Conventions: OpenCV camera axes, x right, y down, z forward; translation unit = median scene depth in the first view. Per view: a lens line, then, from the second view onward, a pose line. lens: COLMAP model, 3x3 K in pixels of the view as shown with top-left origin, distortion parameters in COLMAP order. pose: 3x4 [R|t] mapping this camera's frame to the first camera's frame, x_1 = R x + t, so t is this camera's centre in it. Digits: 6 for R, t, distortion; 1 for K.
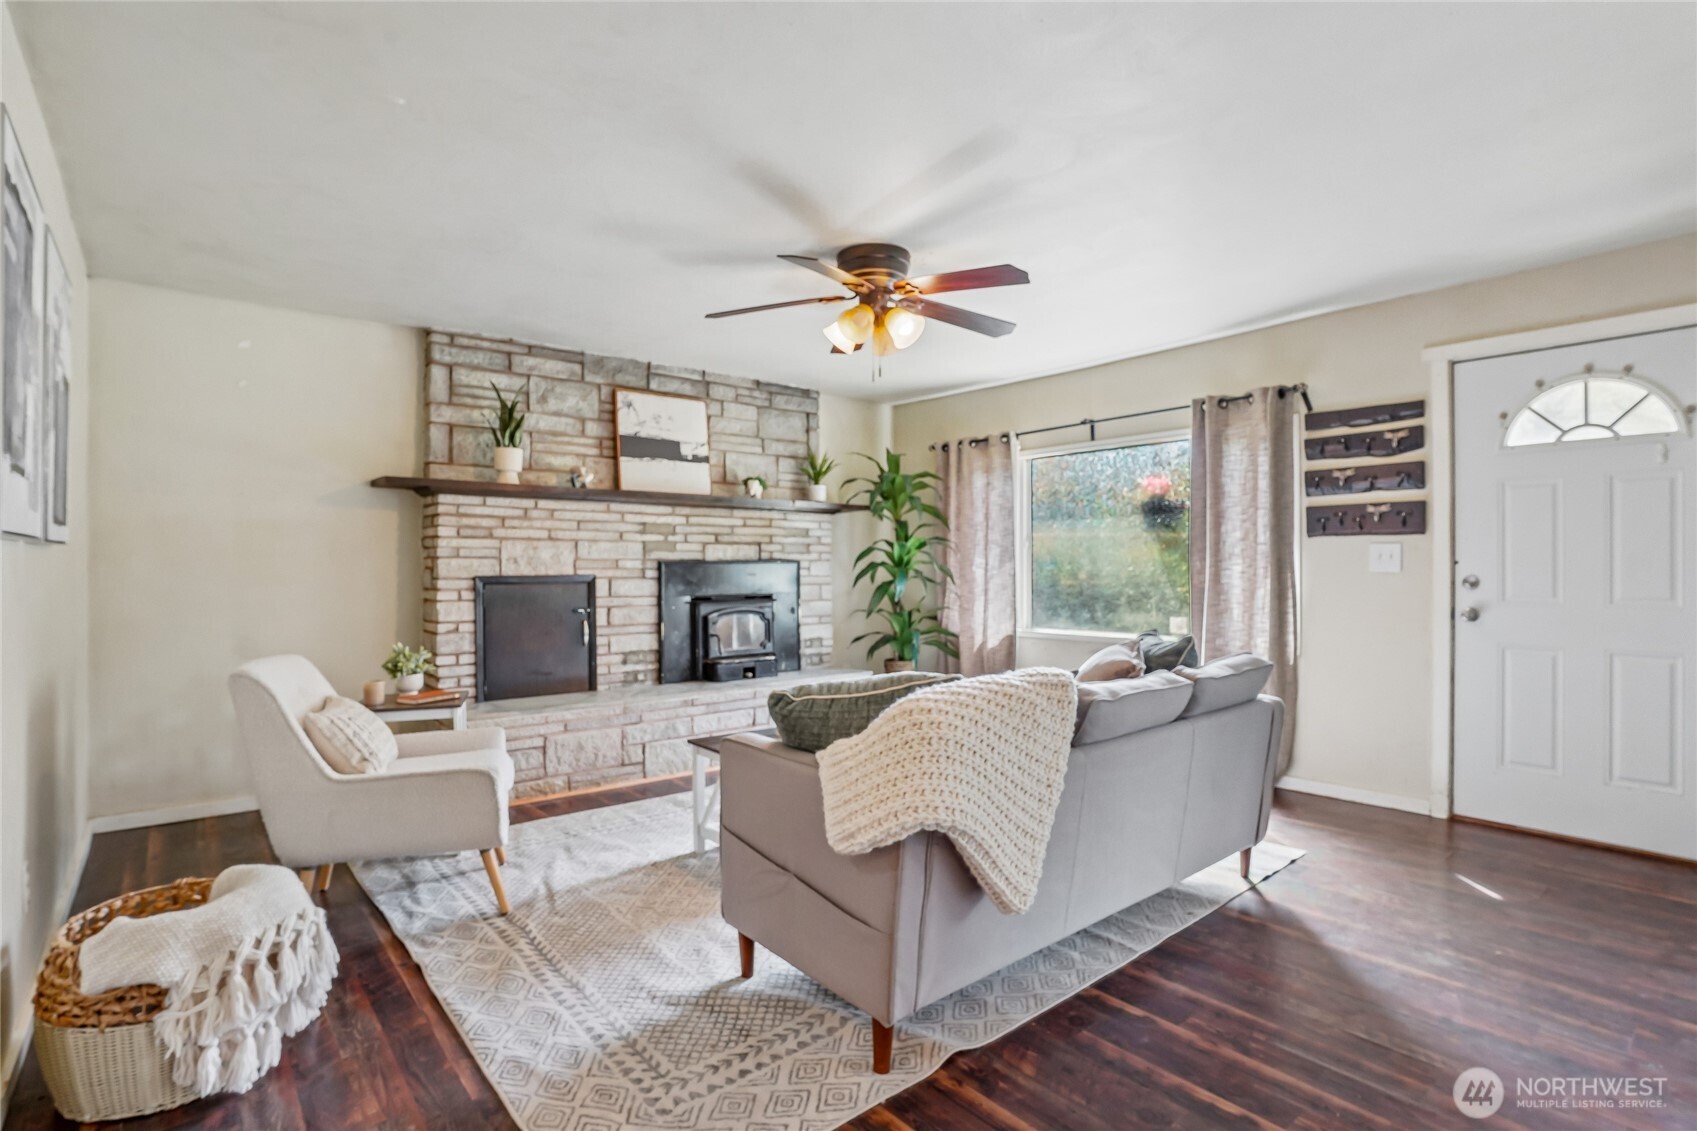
lens RADIAL K [[839.9, 0, 849.5], [0, 839.9, 560.1], [0, 0, 1]] dist [-0.060780, 0.021475]
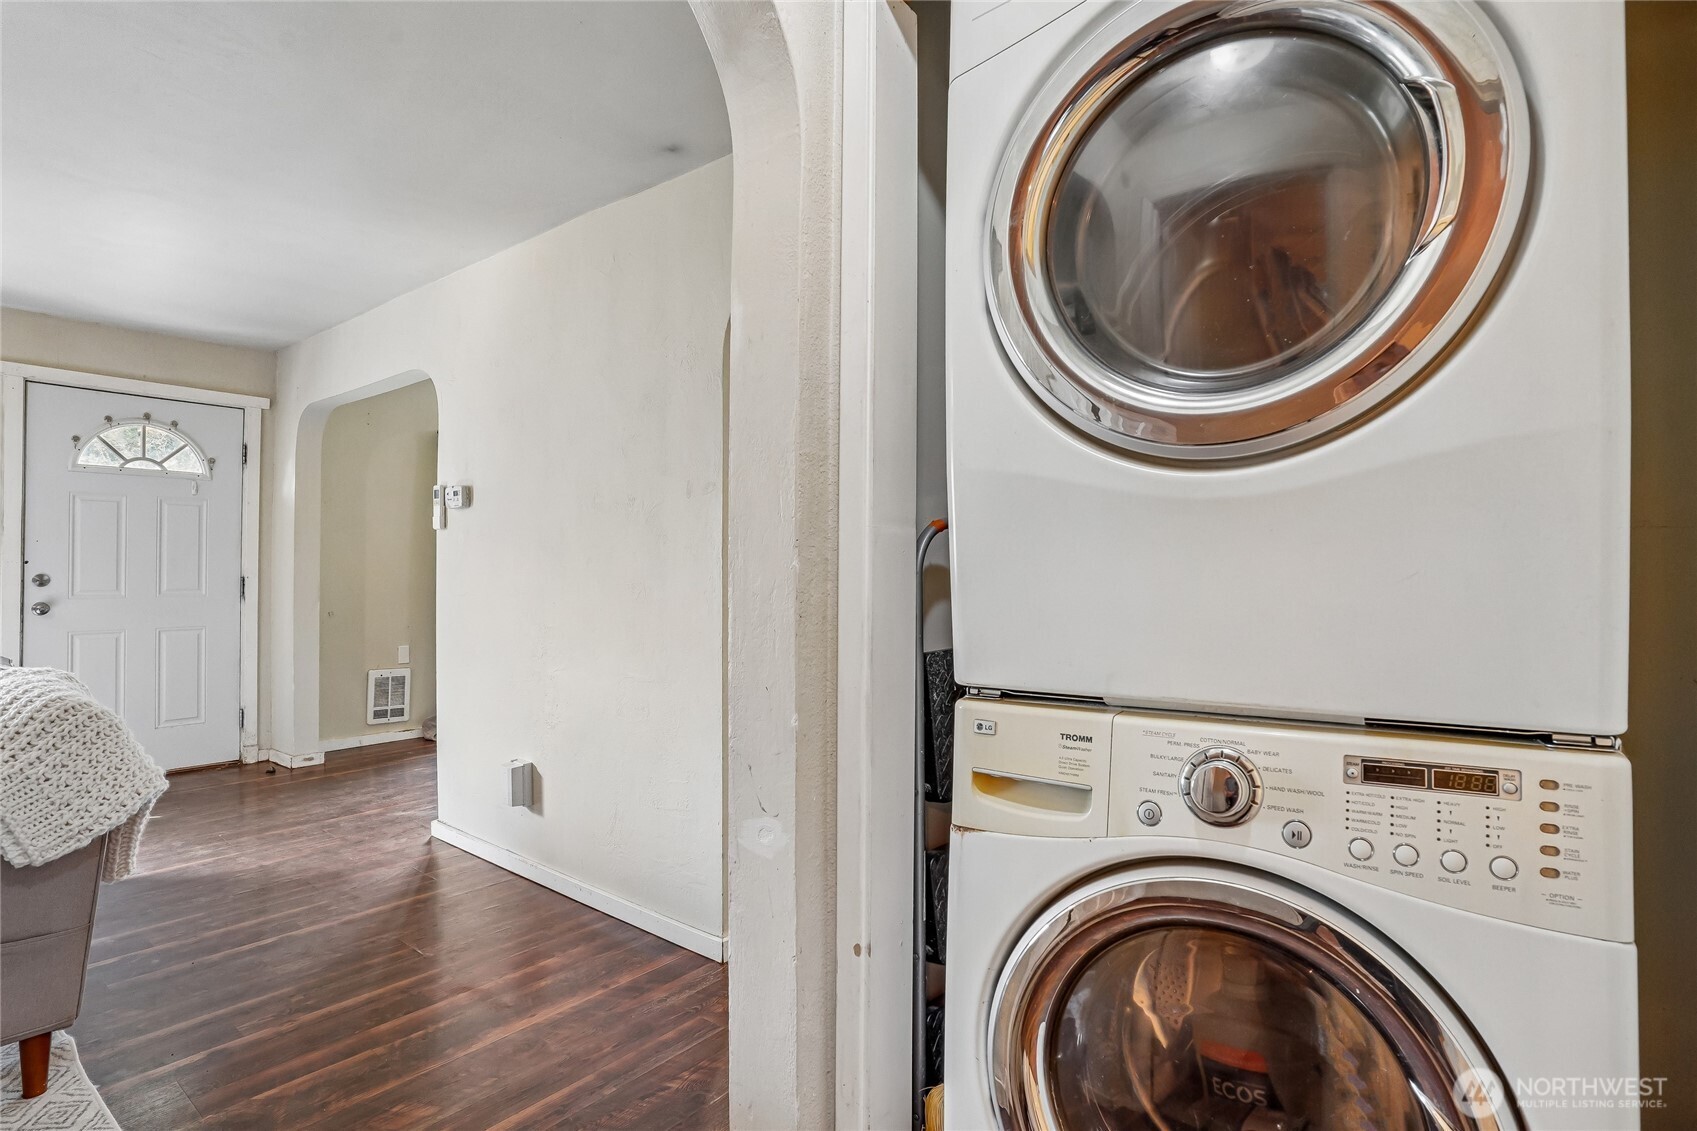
lens RADIAL K [[839.9, 0, 859.7], [0, 839.9, 566.0], [0, 0, 1]] dist [-0.060780, 0.021475]
pose [[-0.232139, 0.003762, 0.972675, -0.466915], [-0.011610, 0.999911, -0.006638, 0.001582], [-0.972613, -0.012833, -0.232075, 0.126785]]
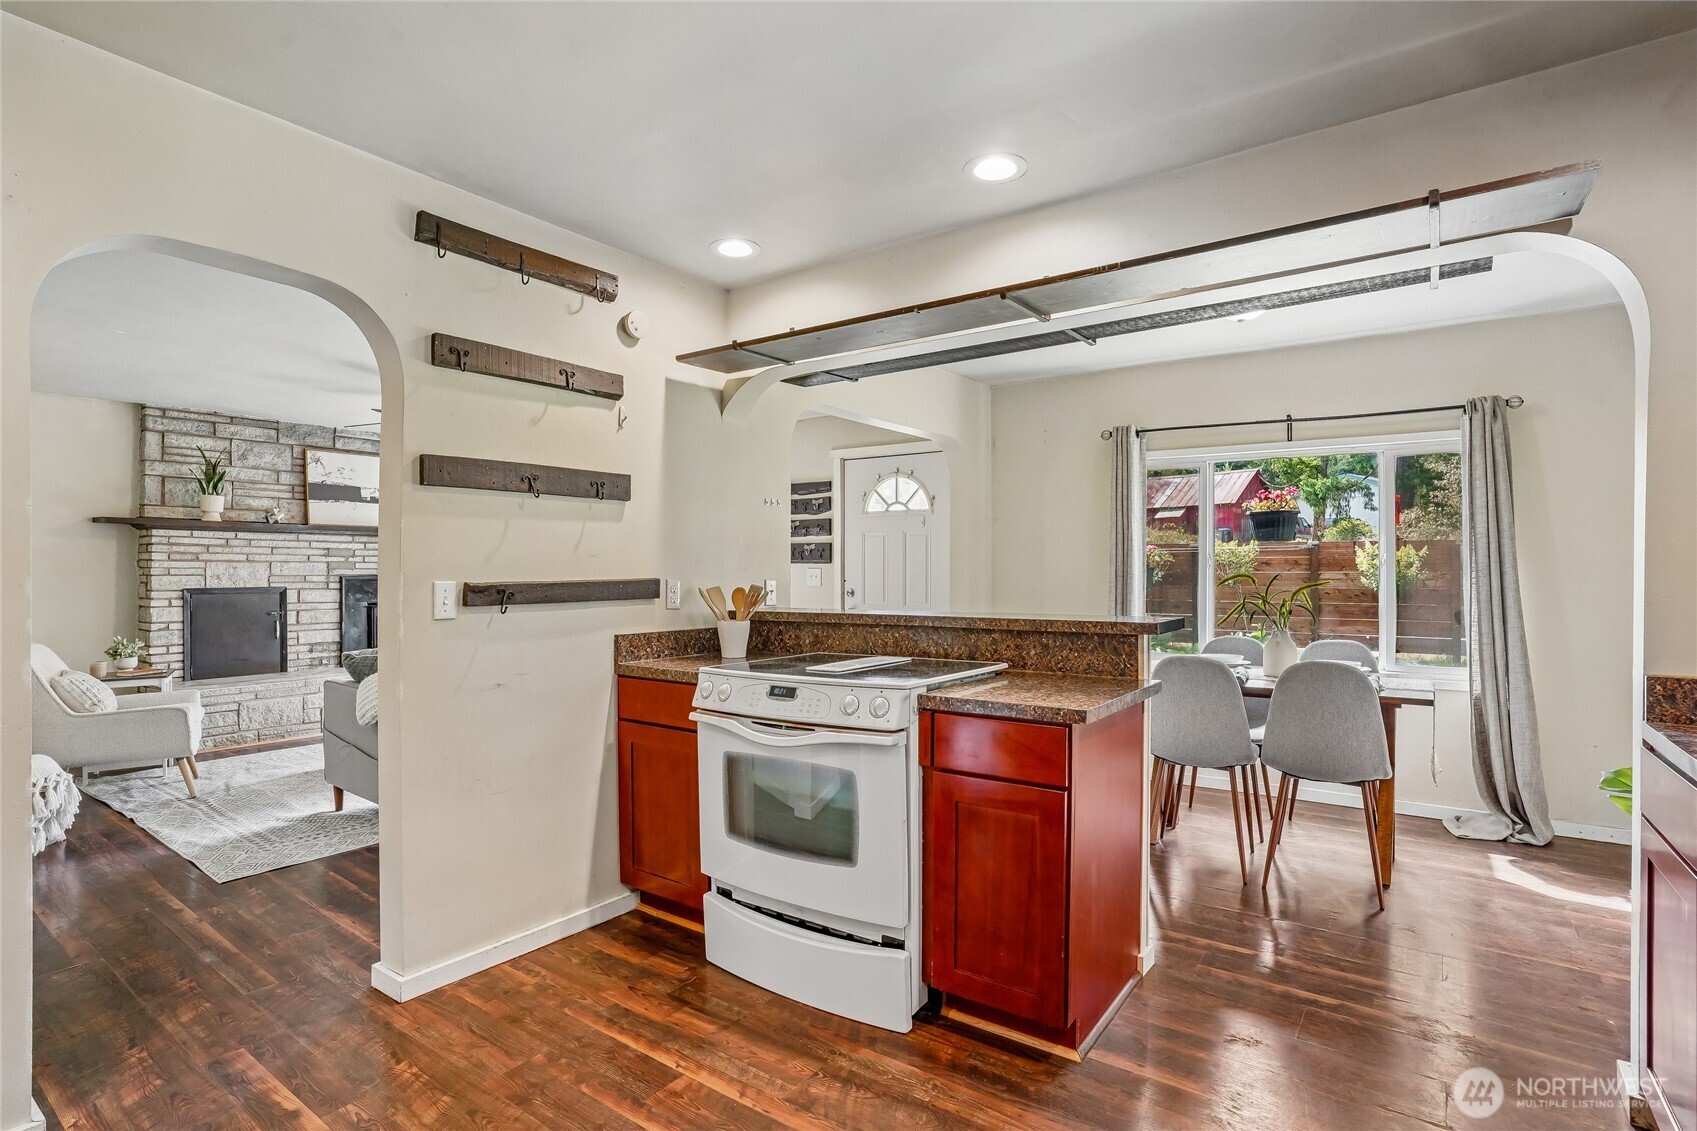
lens RADIAL K [[839.9, 0, 869.3], [0, 839.9, 561.1], [0, 0, 1]] dist [-0.060780, 0.021475]
pose [[0.967607, 0.004237, 0.252426, 0.287866], [-0.004200, 0.999991, -0.000682, -0.028498], [-0.252427, -0.000400, 0.967616, -0.549183]]
